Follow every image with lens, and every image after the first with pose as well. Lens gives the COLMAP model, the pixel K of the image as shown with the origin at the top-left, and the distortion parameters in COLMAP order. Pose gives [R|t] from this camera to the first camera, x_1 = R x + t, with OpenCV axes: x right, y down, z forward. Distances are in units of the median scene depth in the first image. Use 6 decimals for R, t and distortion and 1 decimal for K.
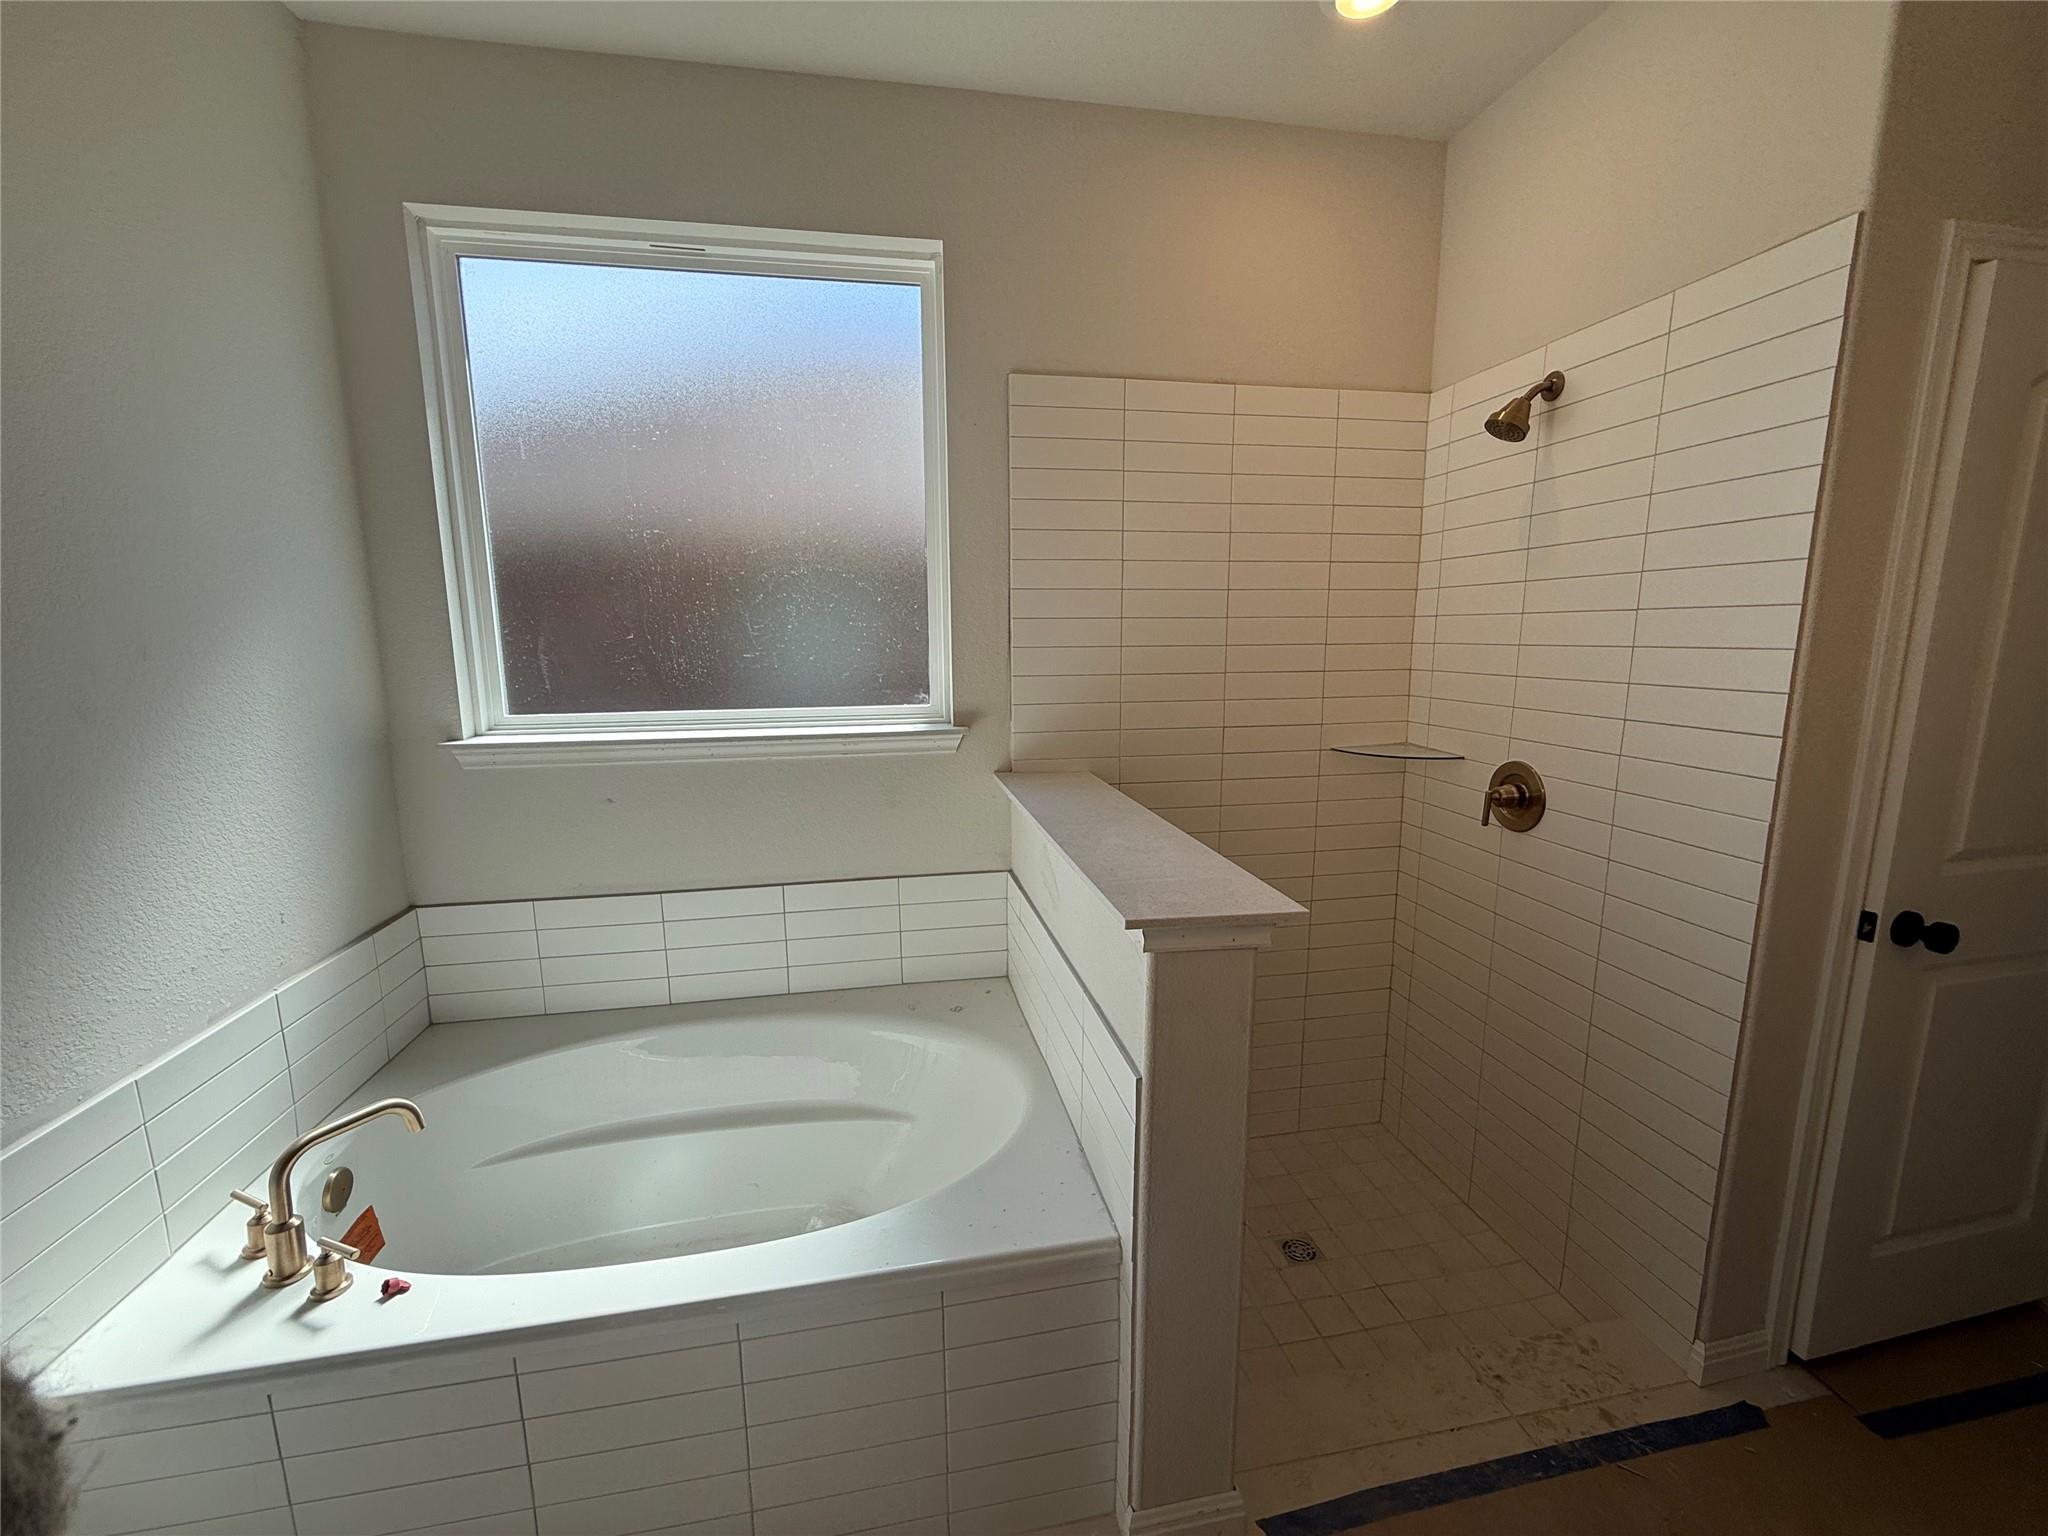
lens RADIAL K [[812.7, 0, 1019.0], [0, 812.7, 770.6], [0, 0, 1]] dist [-0.001553, 0.000547]
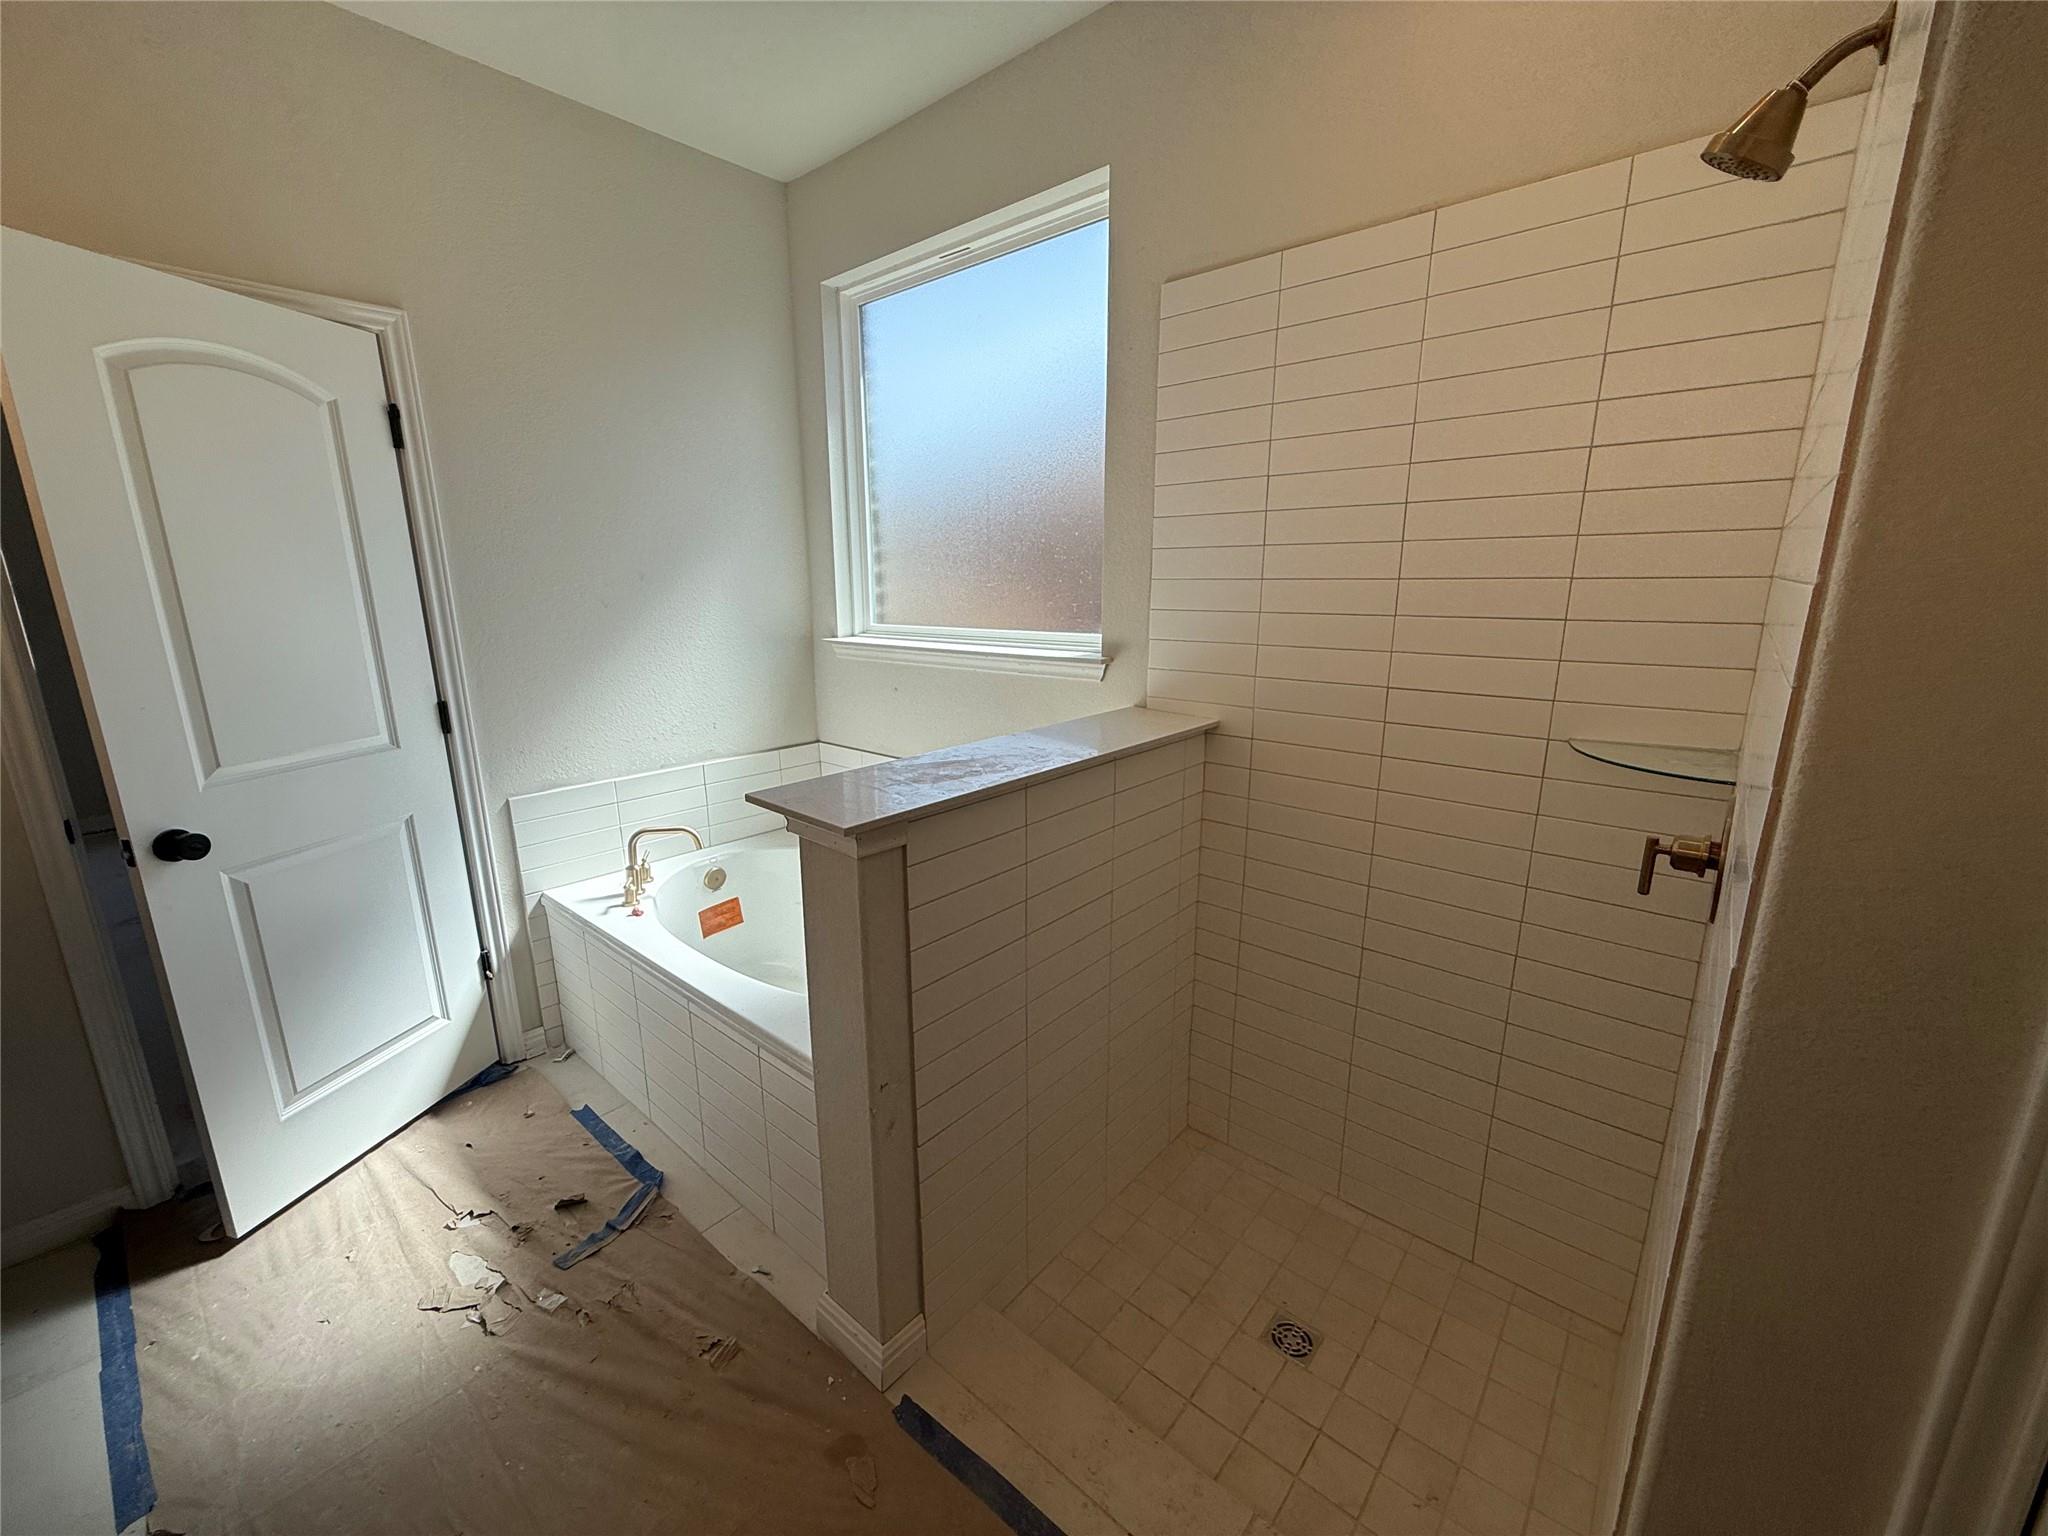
lens RADIAL K [[812.7, 0, 1014.3], [0, 812.7, 770.5], [0, 0, 1]] dist [-0.001553, 0.000547]
pose [[0.622910, 0.185349, -0.760019, 0.722426], [-0.128864, 0.982566, 0.134006, -0.039655], [0.771607, 0.014466, 0.635935, 0.282222]]
